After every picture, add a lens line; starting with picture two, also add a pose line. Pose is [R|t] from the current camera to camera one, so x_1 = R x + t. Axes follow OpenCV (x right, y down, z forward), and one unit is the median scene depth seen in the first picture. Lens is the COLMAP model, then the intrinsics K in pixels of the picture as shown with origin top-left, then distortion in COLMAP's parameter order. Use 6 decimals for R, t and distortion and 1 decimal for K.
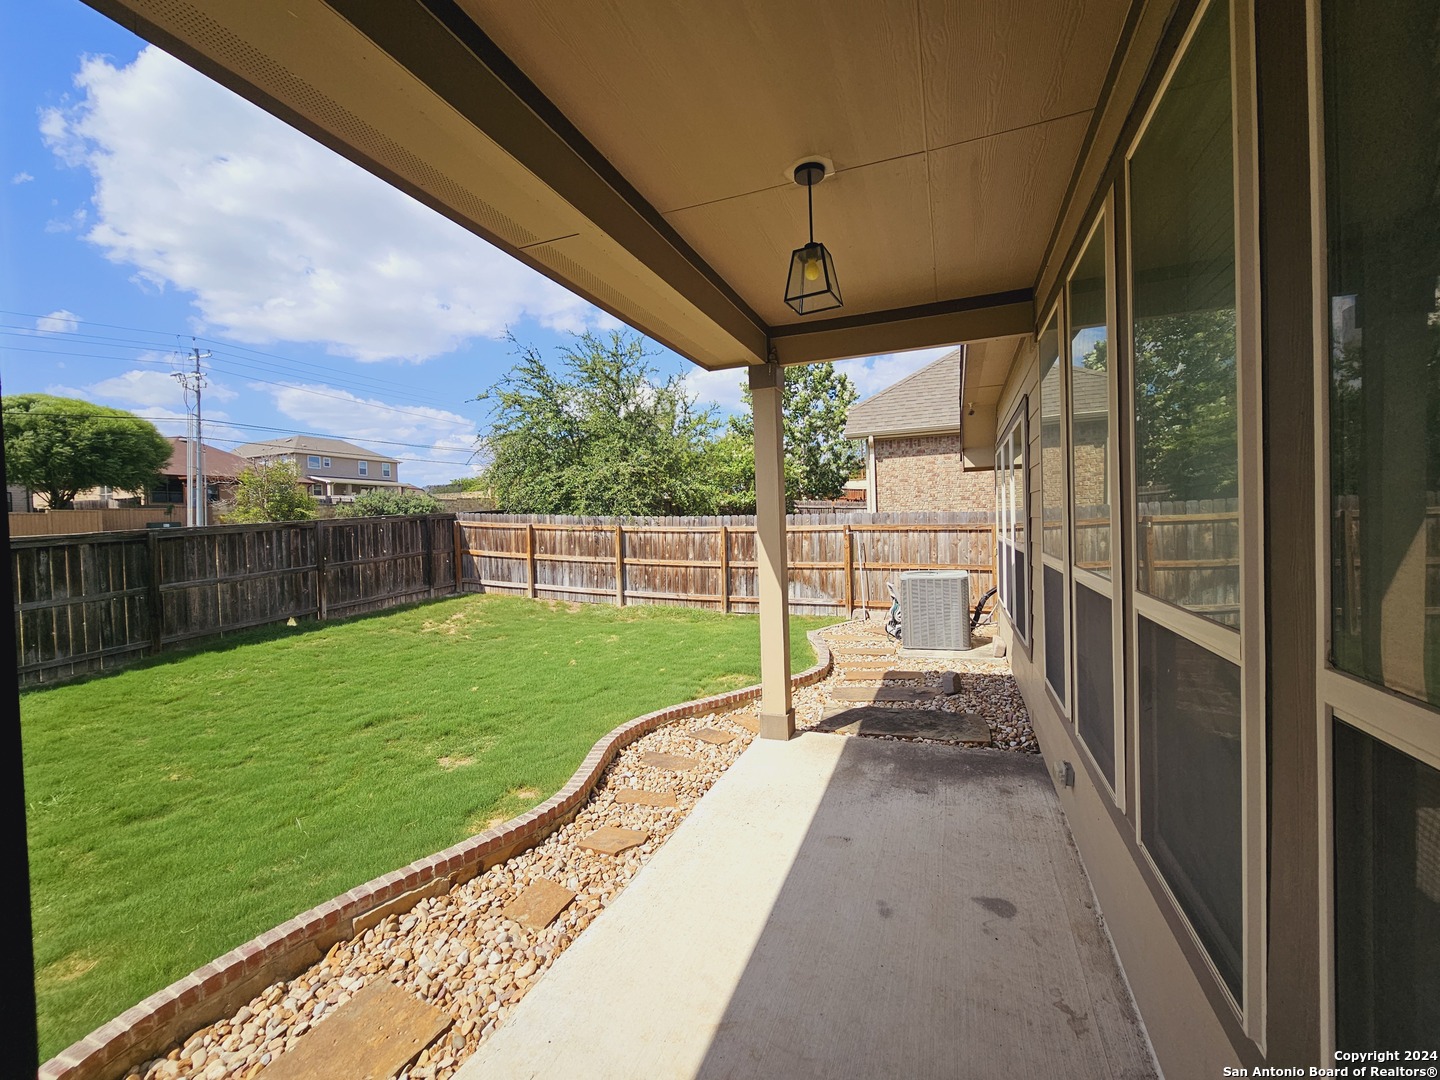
lens RADIAL K [[592.5, 0, 717.6], [0, 592.5, 543.6], [0, 0, 1]] dist [-0.006854, 0.003233]
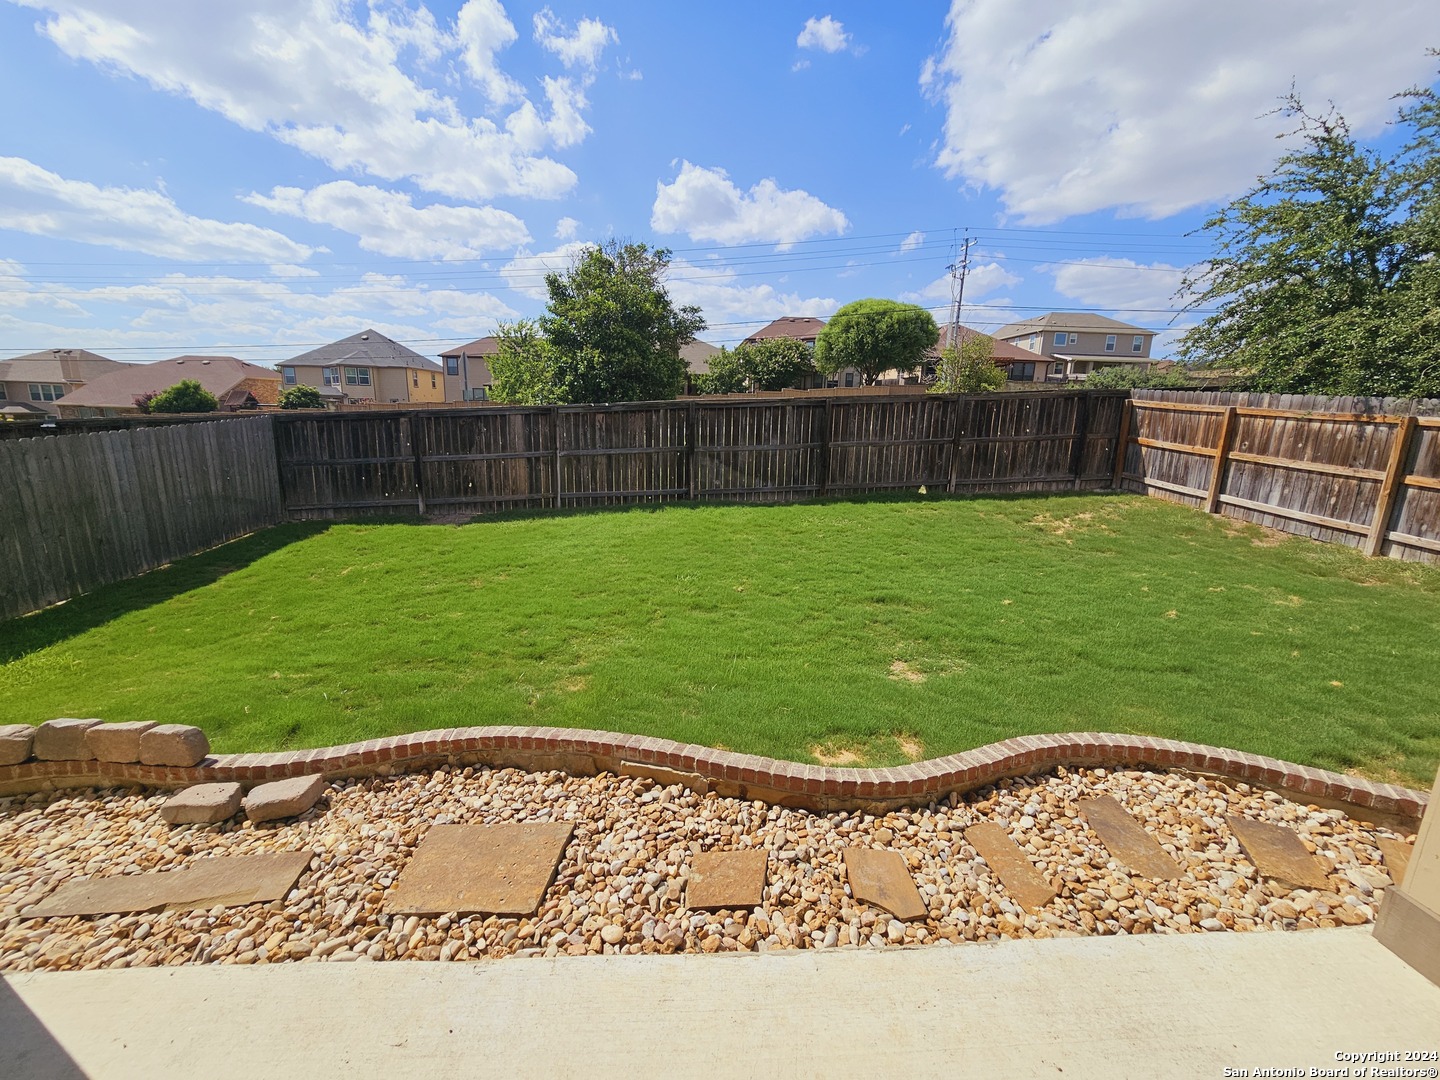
lens RADIAL K [[592.5, 0, 711.1], [0, 592.5, 532.5], [0, 0, 1]] dist [-0.006854, 0.003233]
pose [[0.423996, 0.224940, -0.877286, 0.066950], [-0.065401, 0.973741, 0.218062, -0.000841], [0.903300, -0.035082, 0.427573, 0.163168]]
